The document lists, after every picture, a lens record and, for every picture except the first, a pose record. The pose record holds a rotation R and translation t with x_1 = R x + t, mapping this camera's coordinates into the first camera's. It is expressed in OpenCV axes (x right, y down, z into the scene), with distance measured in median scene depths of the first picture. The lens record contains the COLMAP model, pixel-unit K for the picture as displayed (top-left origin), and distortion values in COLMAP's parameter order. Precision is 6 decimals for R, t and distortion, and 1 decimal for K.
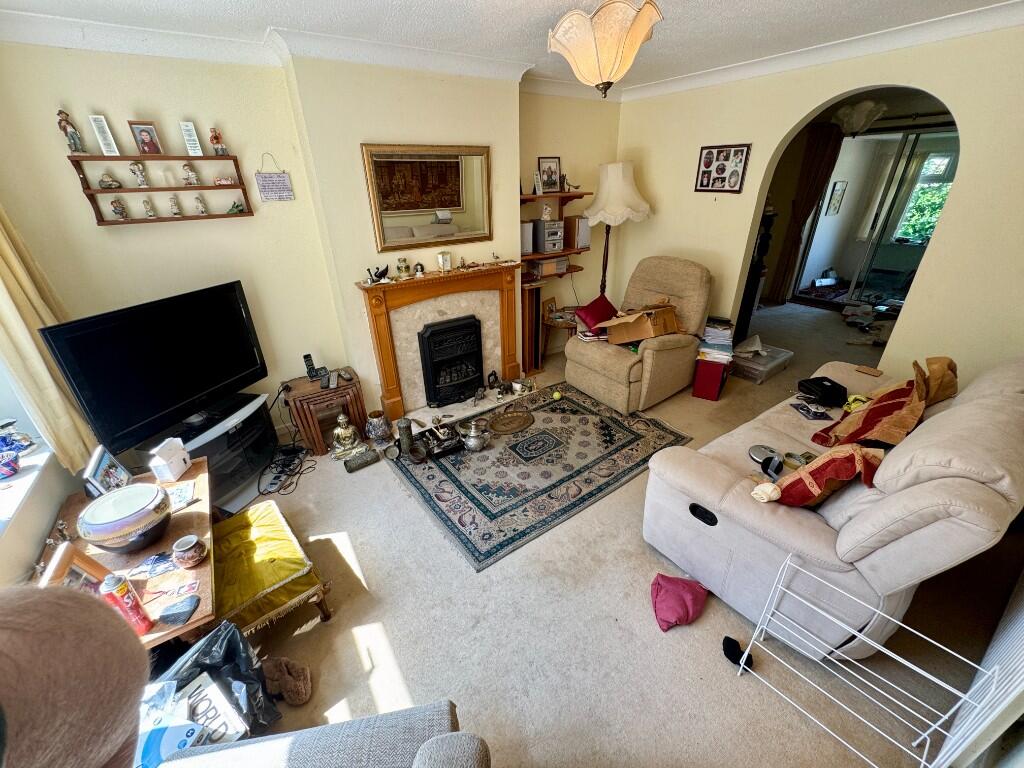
lens RADIAL K [[412.5, 0, 512.0], [0, 412.5, 384.0], [0, 0, 1]] dist [-0.002404, -0.000289]
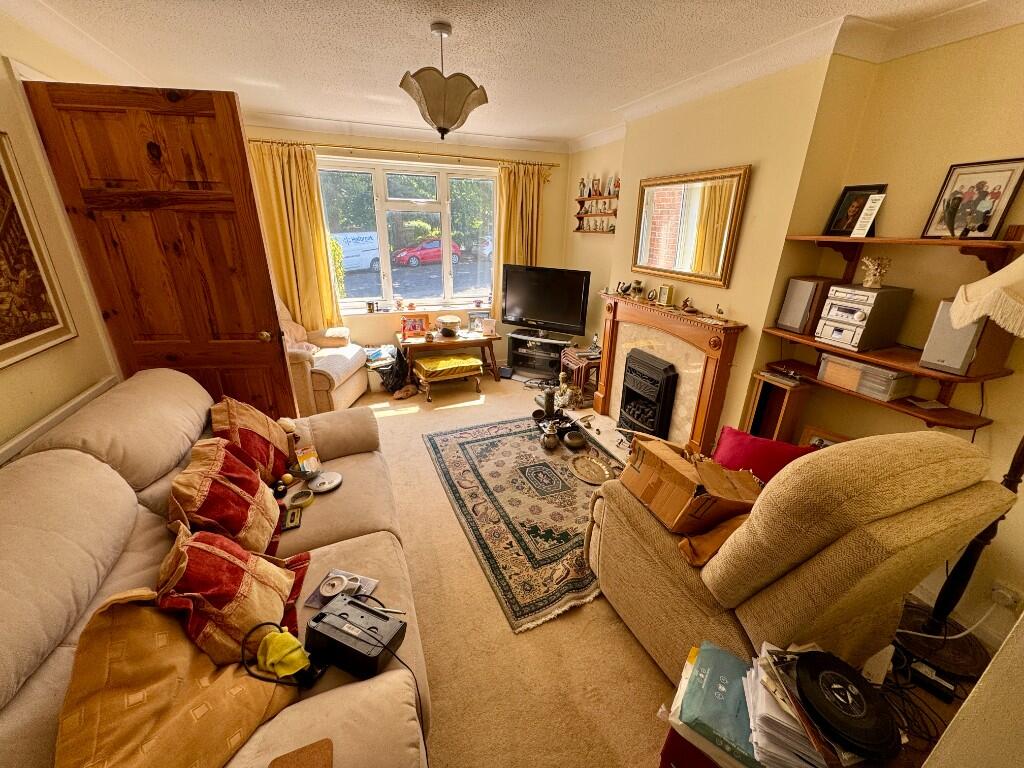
lens RADIAL K [[412.5, 0, 512.0], [0, 412.5, 384.0], [0, 0, 1]] dist [-0.002404, -0.000289]
pose [[-0.234310, 0.366618, -0.900383, 0.885155], [-0.447784, 0.781369, 0.434686, -0.416898], [0.862895, 0.505029, -0.018917, 0.878813]]
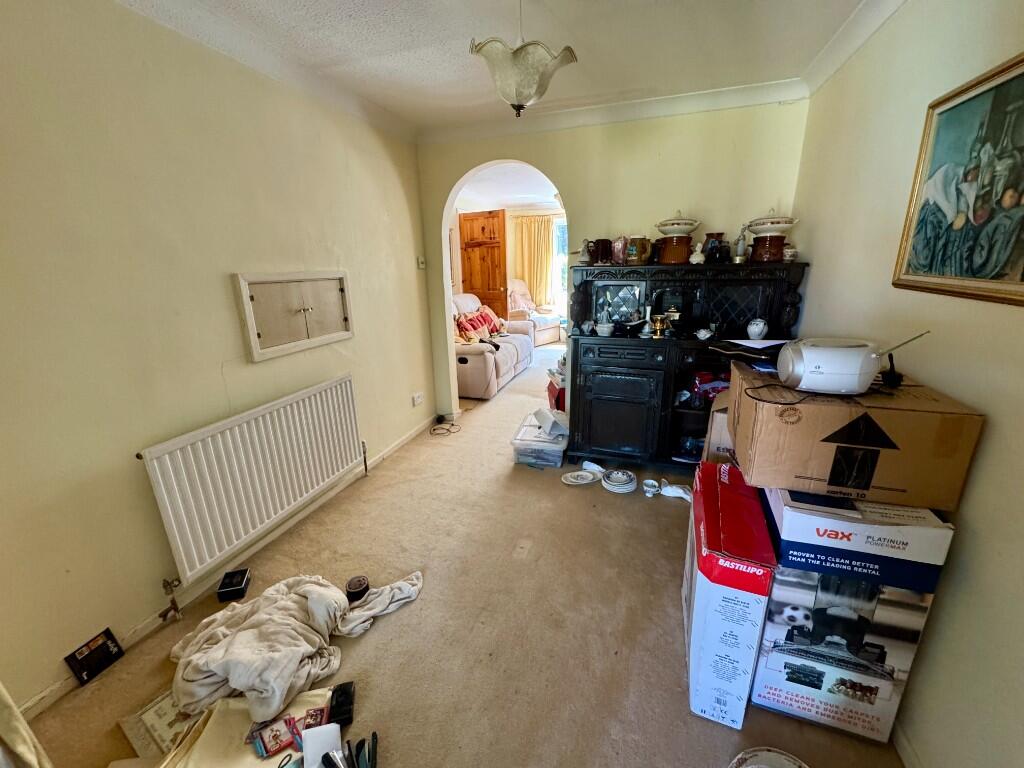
lens RADIAL K [[412.5, 0, 512.0], [0, 412.5, 384.0], [0, 0, 1]] dist [-0.002404, -0.000289]
pose [[-0.793668, 0.213314, -0.569726, 1.625020], [-0.240331, 0.750390, 0.615757, -0.964614], [0.558866, 0.625630, -0.544294, 2.037176]]
